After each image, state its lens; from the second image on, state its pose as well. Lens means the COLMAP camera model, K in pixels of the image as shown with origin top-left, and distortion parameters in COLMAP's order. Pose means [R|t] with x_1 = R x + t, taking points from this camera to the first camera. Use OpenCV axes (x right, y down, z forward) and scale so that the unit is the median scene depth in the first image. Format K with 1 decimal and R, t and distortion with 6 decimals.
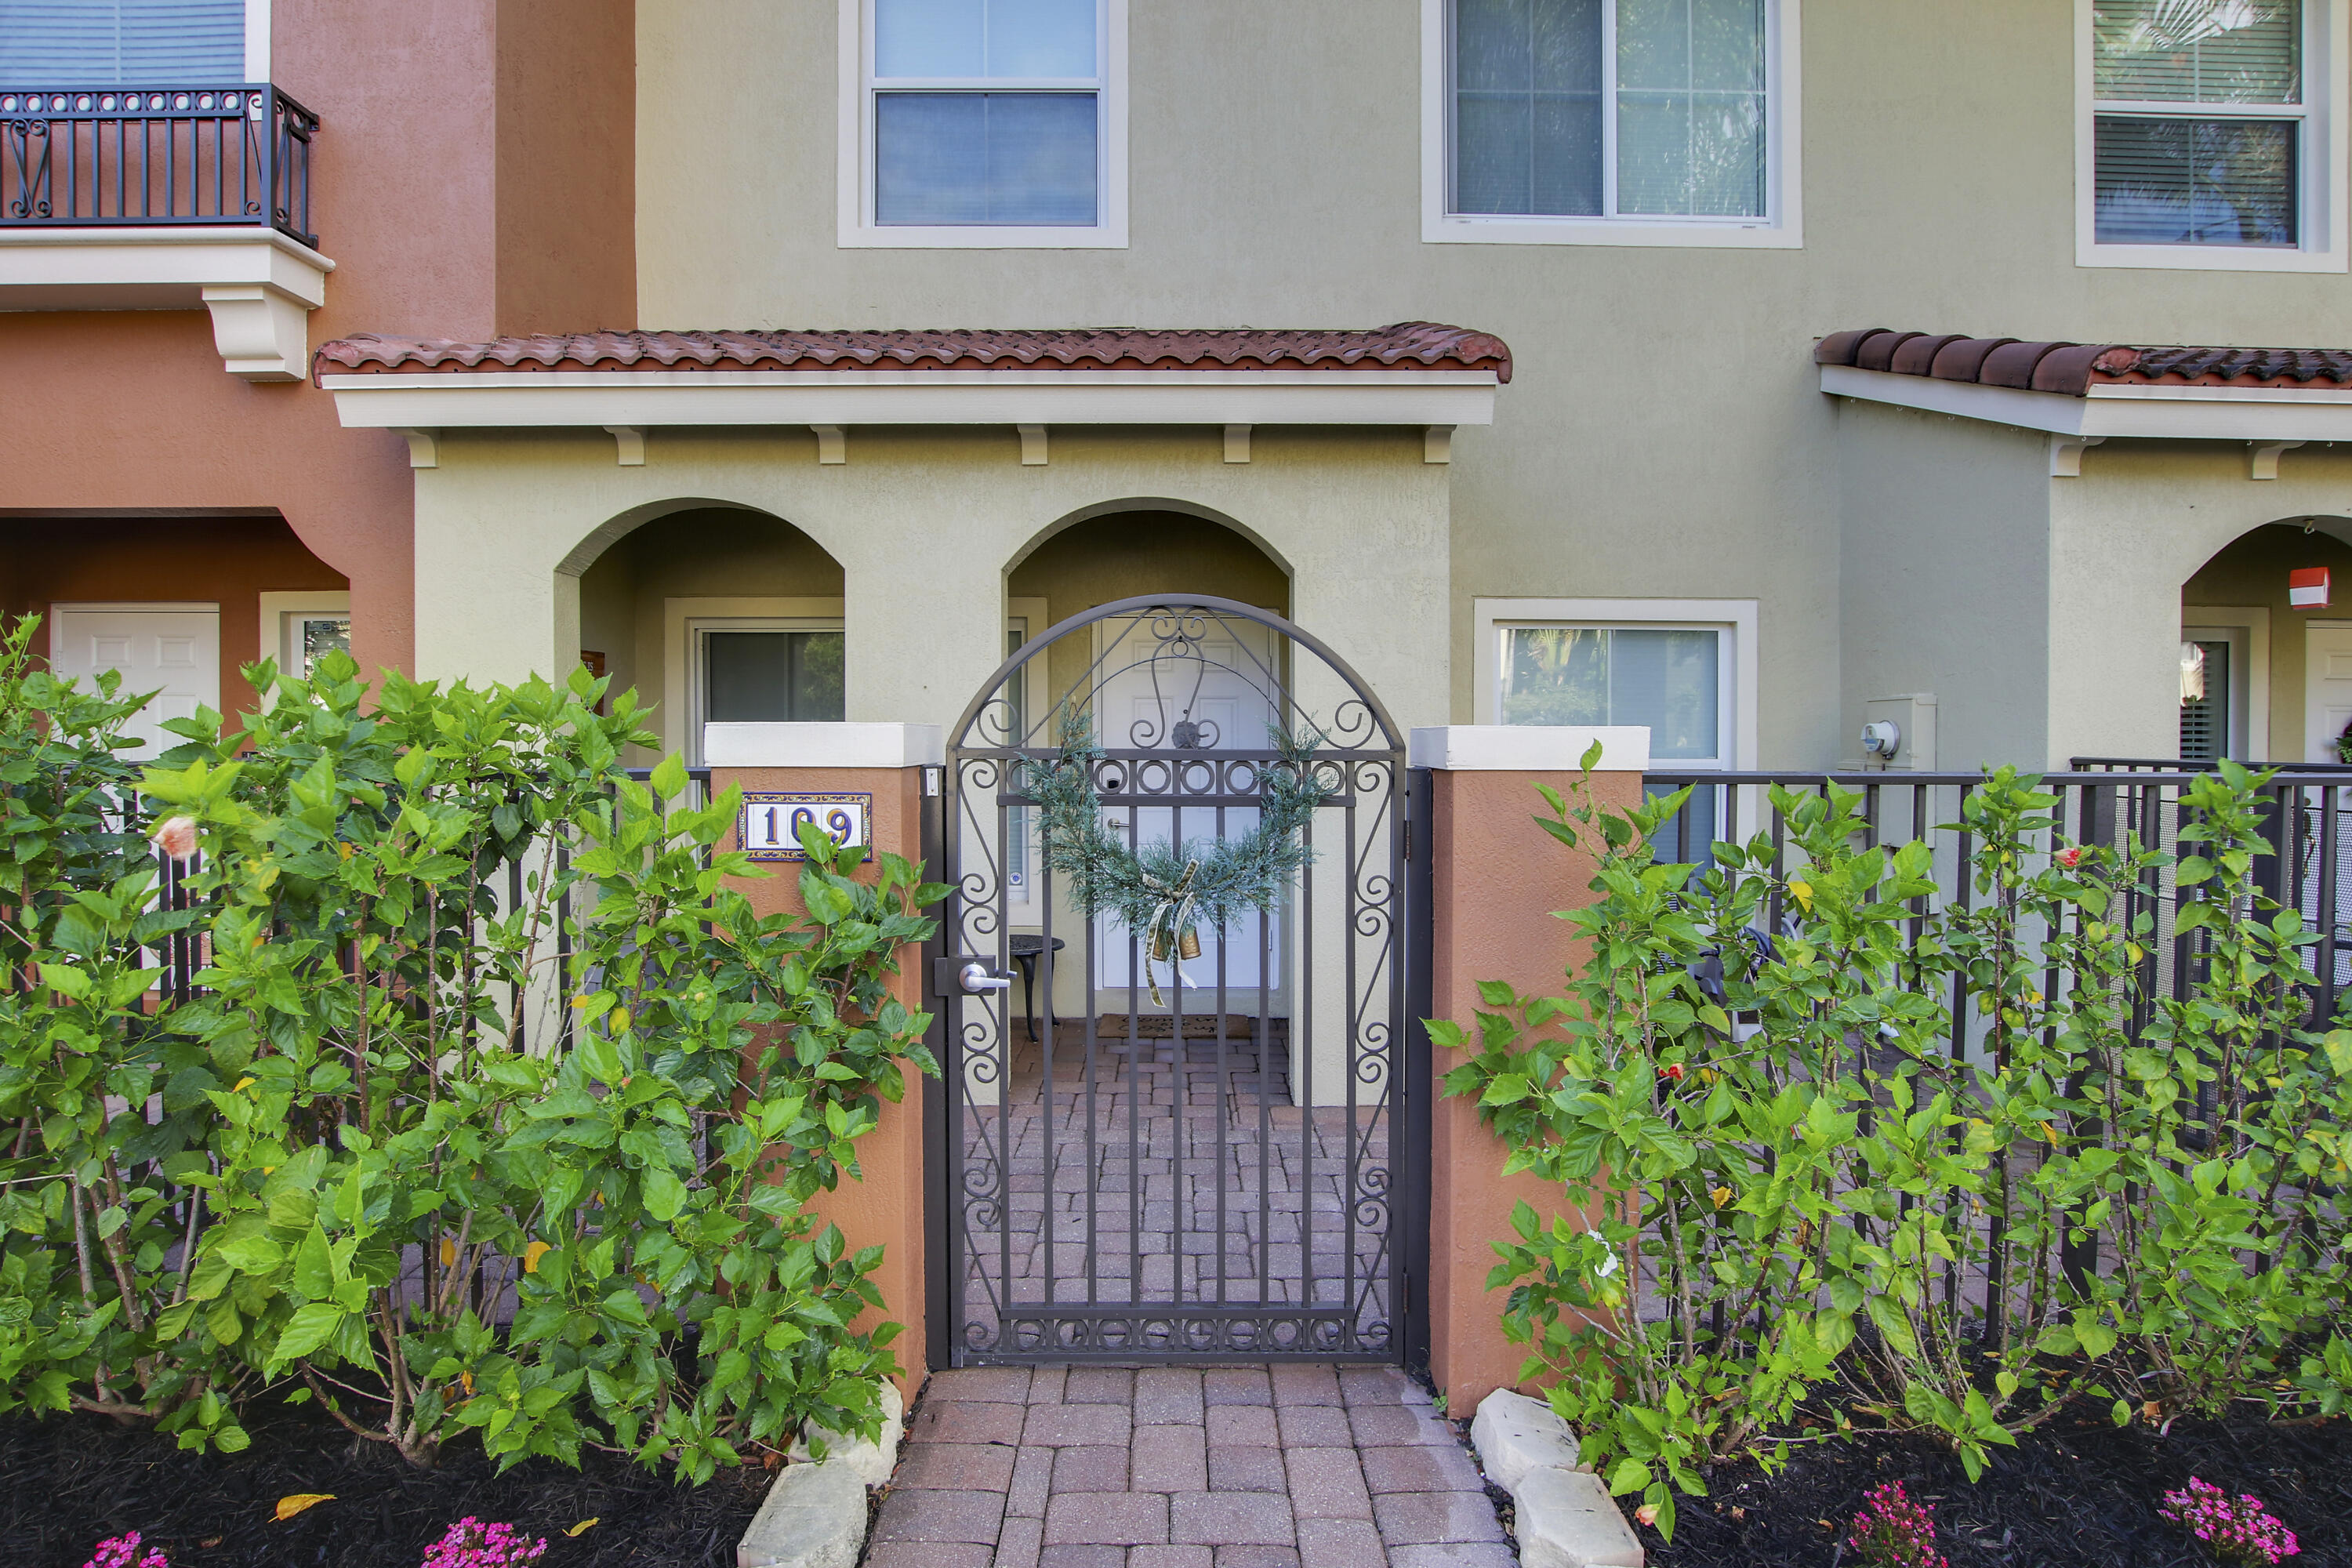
lens RADIAL K [[1208.9, 0, 1182.1], [0, 1208.9, 778.0], [0, 0, 1]] dist [-0.024266, -0.000952]
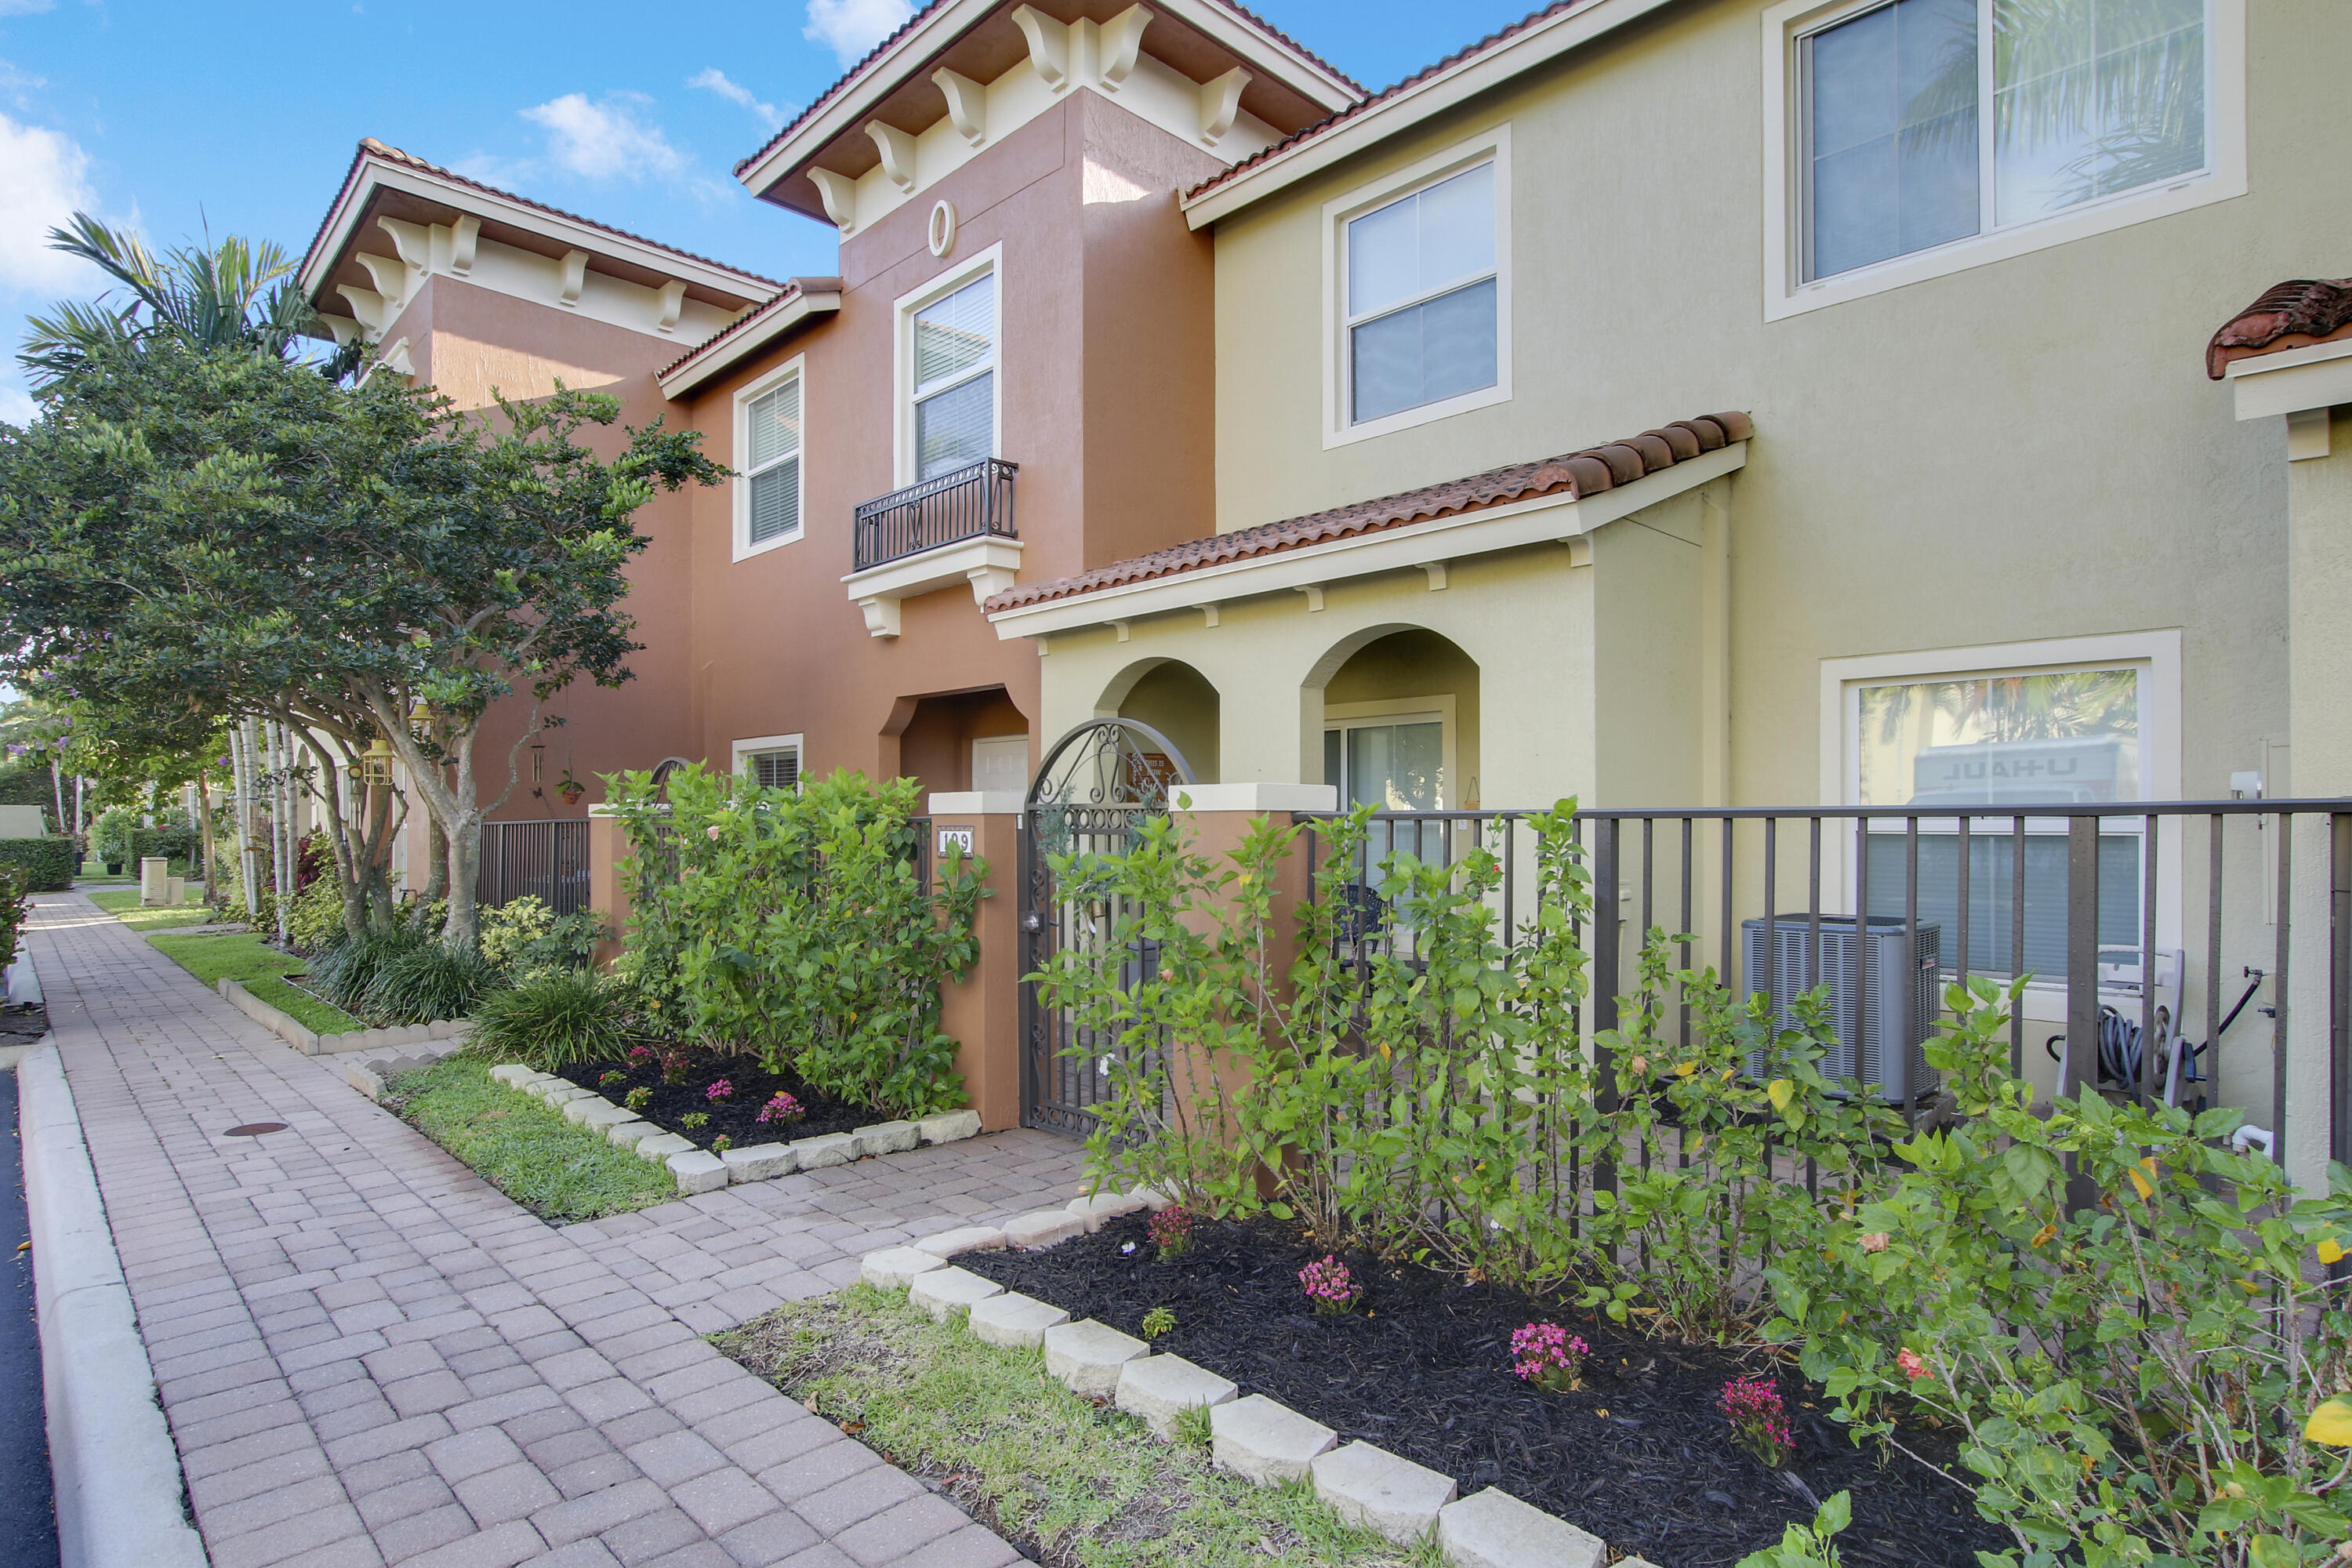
lens RADIAL K [[1191.1, 0, 1178.9], [0, 1191.1, 847.5], [0, 0, 1]] dist [-0.017046, -0.000483]
pose [[0.707978, 0.010609, -0.706154, 0.727550], [-0.016724, 0.999859, -0.001746, 0.023617], [0.706036, 0.013046, 0.708056, -0.099023]]
